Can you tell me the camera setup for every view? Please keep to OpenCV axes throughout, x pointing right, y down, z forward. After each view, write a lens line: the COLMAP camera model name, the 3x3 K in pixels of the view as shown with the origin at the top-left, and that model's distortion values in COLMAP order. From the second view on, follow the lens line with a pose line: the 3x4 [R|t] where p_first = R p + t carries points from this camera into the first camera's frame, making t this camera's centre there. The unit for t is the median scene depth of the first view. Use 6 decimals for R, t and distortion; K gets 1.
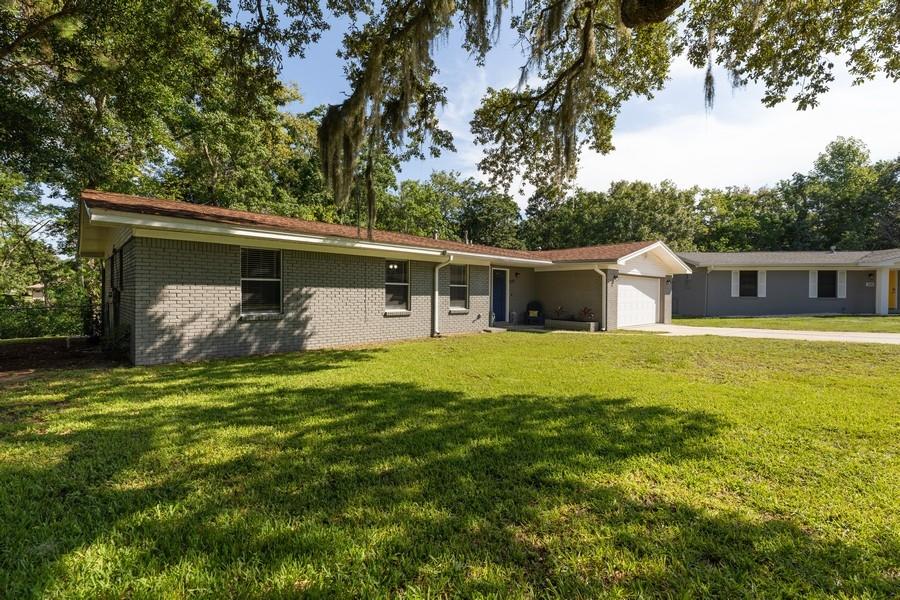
lens RADIAL K [[405.3, 0, 418.7], [0, 405.3, 287.7], [0, 0, 1]] dist [-0.000021, -0.000208]
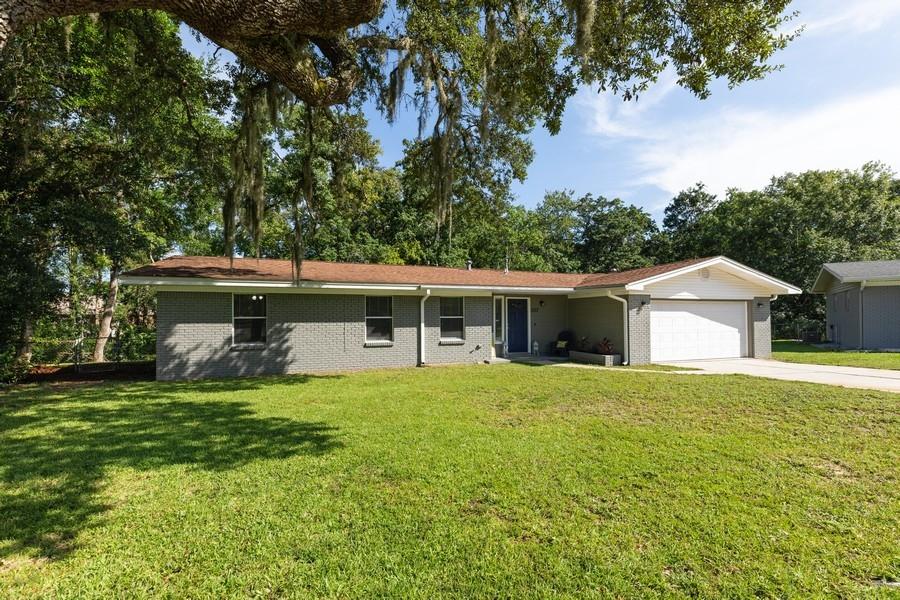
lens RADIAL K [[405.3, 0, 424.4], [0, 405.3, 299.6], [0, 0, 1]] dist [-0.000021, -0.000208]
pose [[0.920989, -0.032670, -0.388216, 0.489480], [0.020272, 0.999147, -0.035990, -0.015740], [0.389061, 0.025277, 0.920865, 0.018842]]
